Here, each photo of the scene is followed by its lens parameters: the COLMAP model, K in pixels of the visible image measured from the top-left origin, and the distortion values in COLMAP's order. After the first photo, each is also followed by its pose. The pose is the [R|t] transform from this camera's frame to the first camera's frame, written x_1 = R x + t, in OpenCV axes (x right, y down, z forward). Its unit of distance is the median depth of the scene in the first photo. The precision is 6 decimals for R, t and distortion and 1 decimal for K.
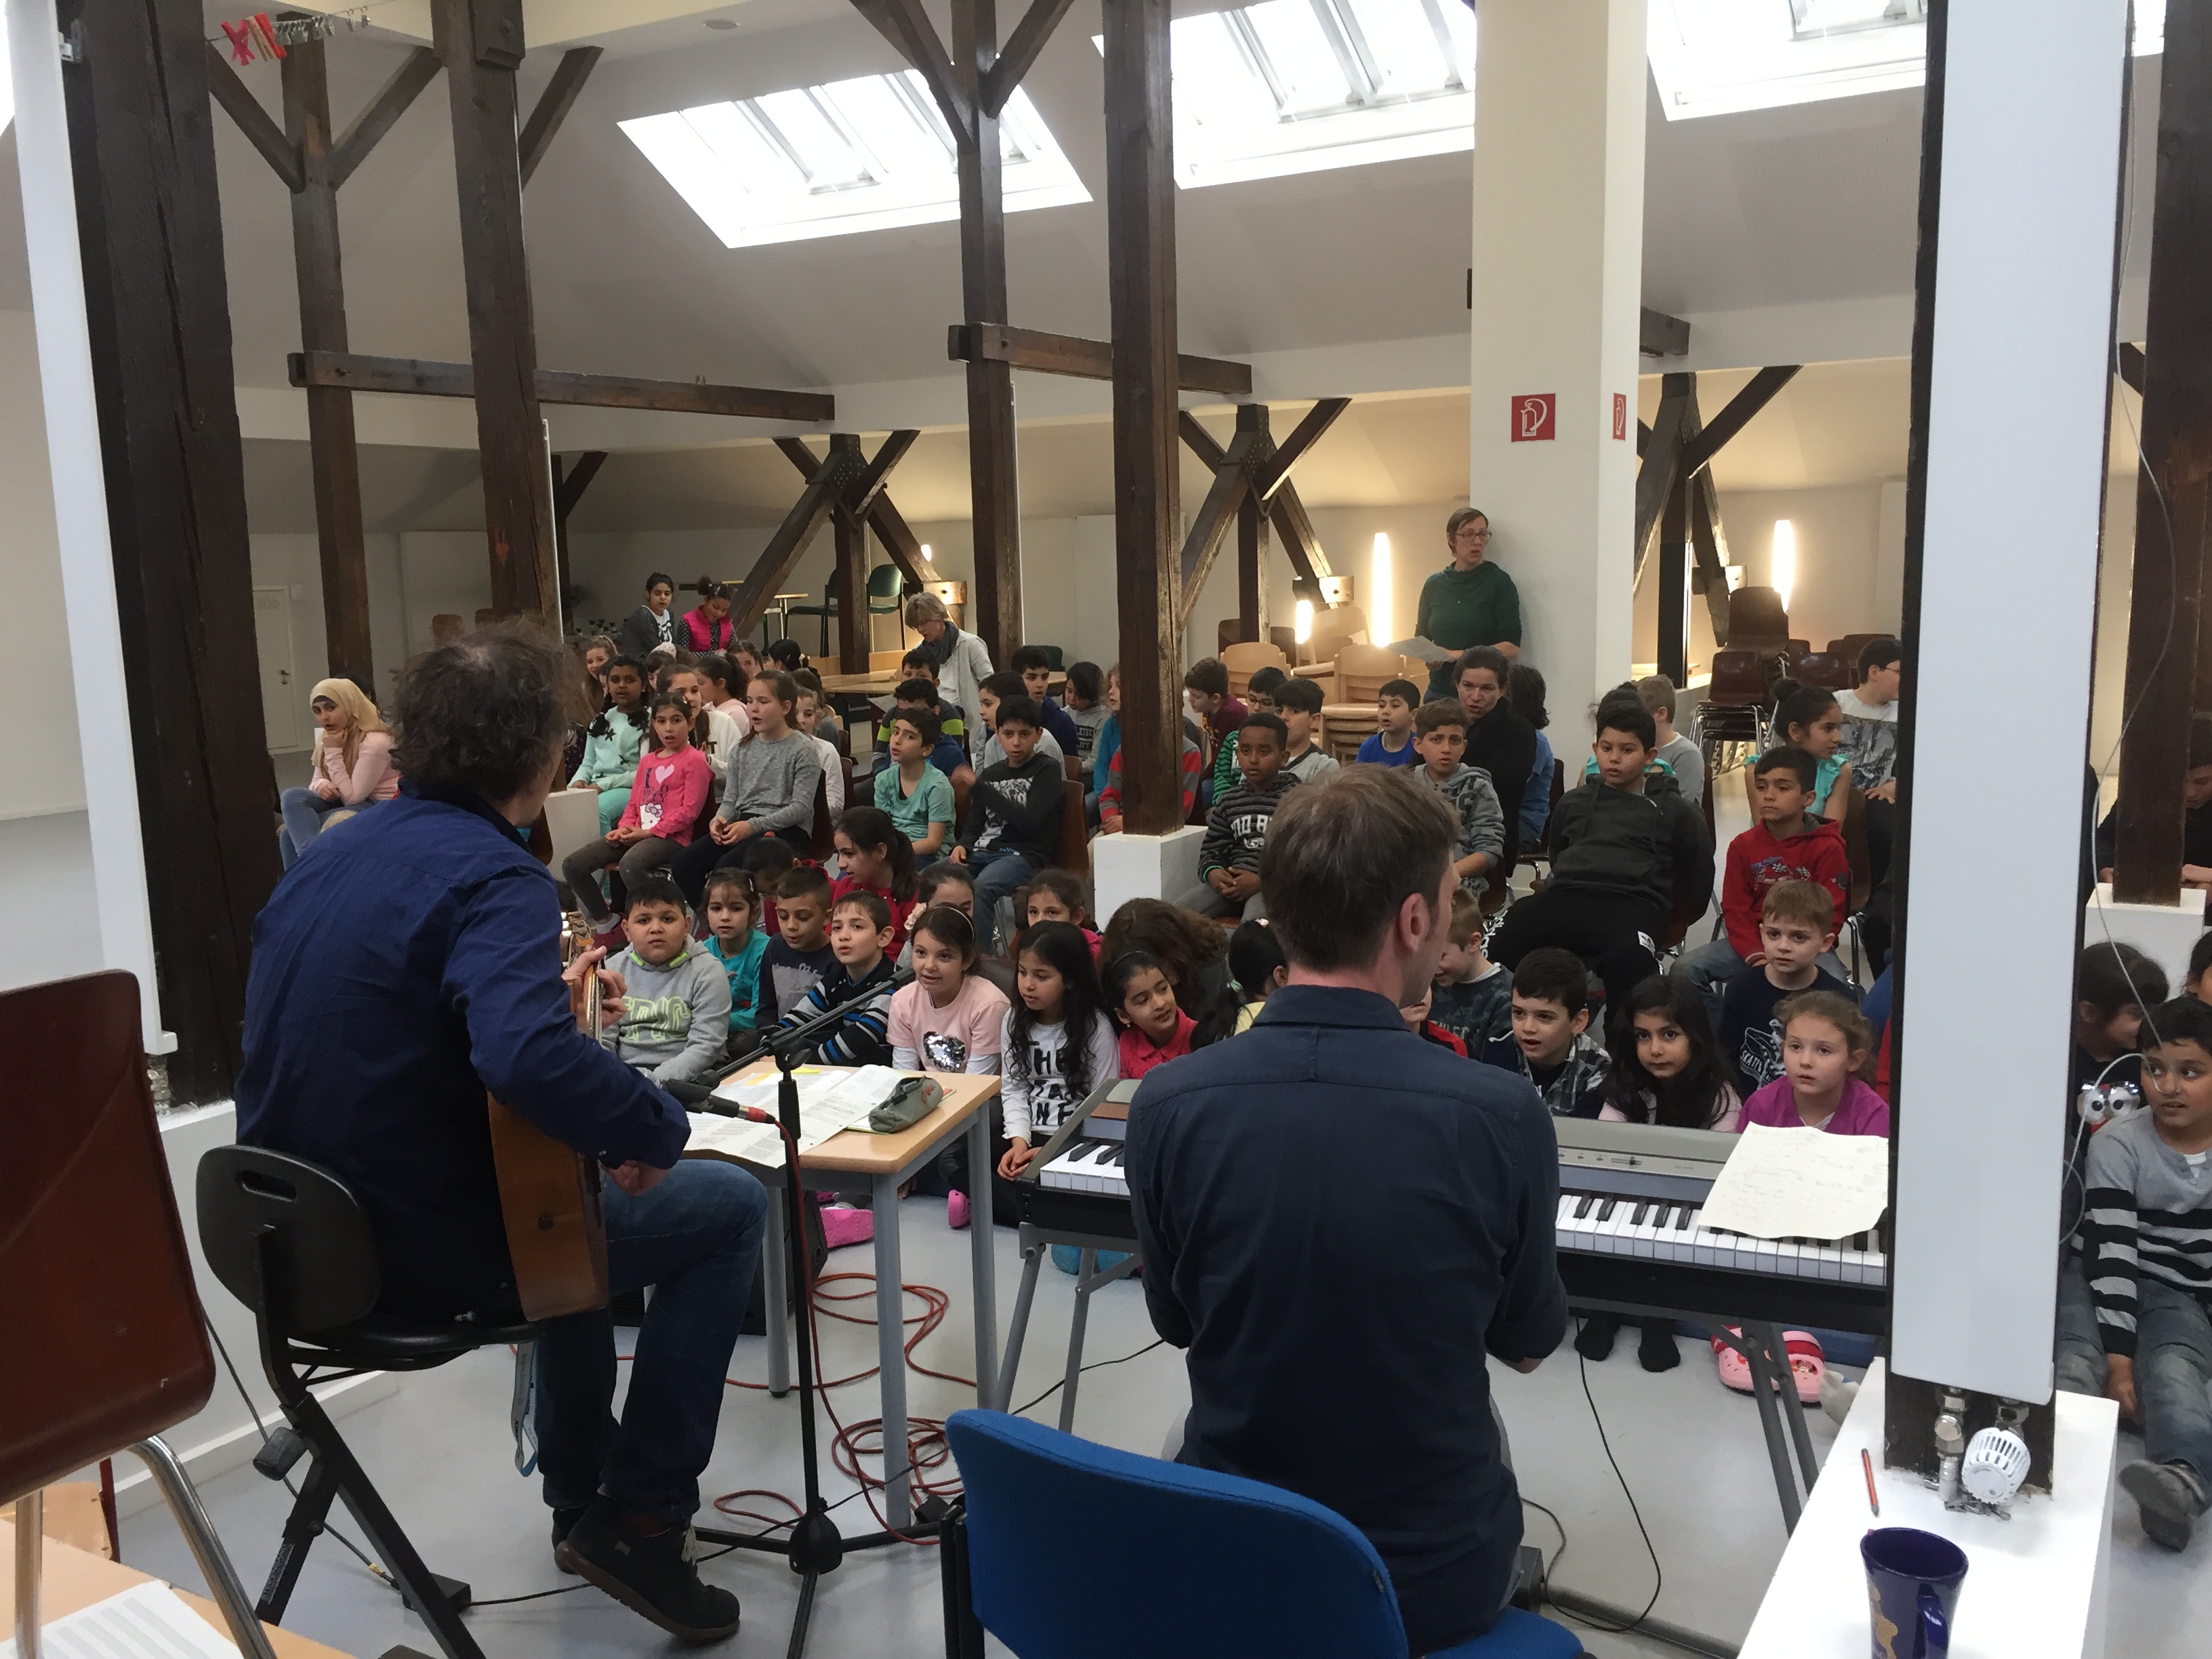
lens RADIAL K [[1928.6, 0, 1106.0], [0, 1928.6, 829.5], [0, 0, 1]] dist [0.040227, 0.000024]
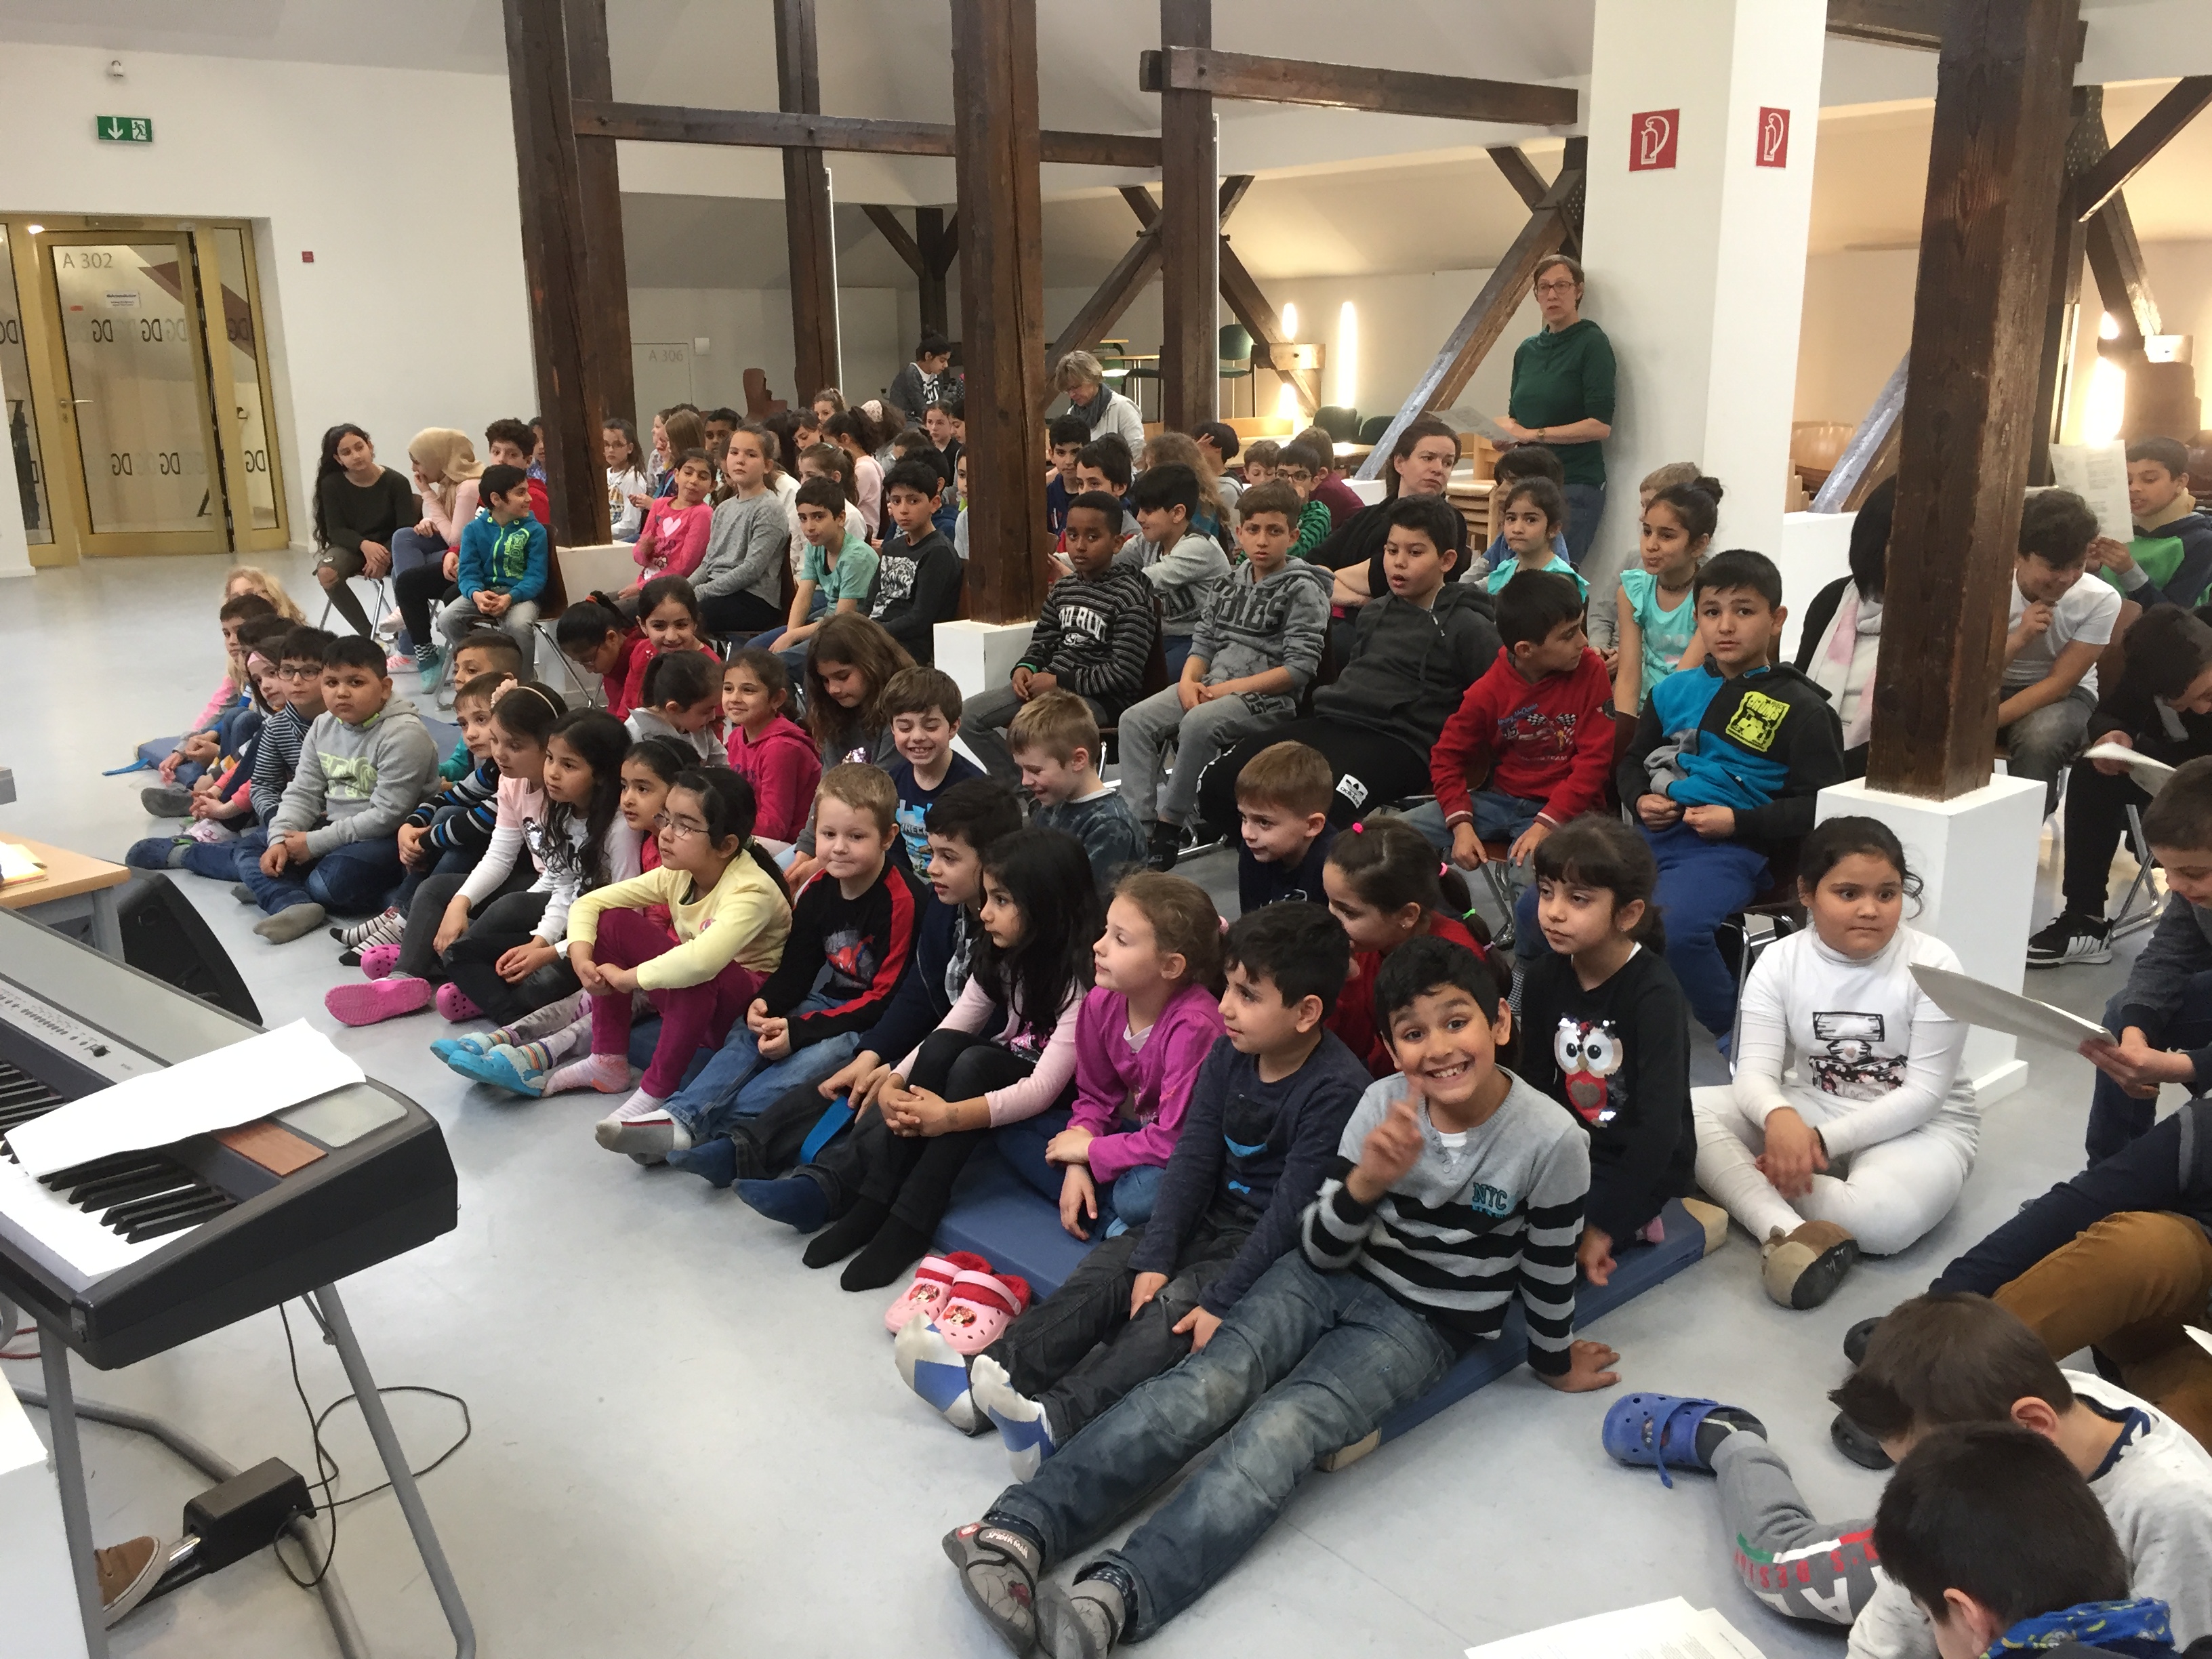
lens RADIAL K [[1928.6, 0, 1106.0], [0, 1928.6, 829.5], [0, 0, 1]] dist [0.040227, 0.000024]
pose [[0.946173, 0.092802, -0.310071, 0.282825], [-0.055956, 0.990490, 0.125695, -0.014256], [0.318787, -0.101579, 0.942368, 0.120364]]
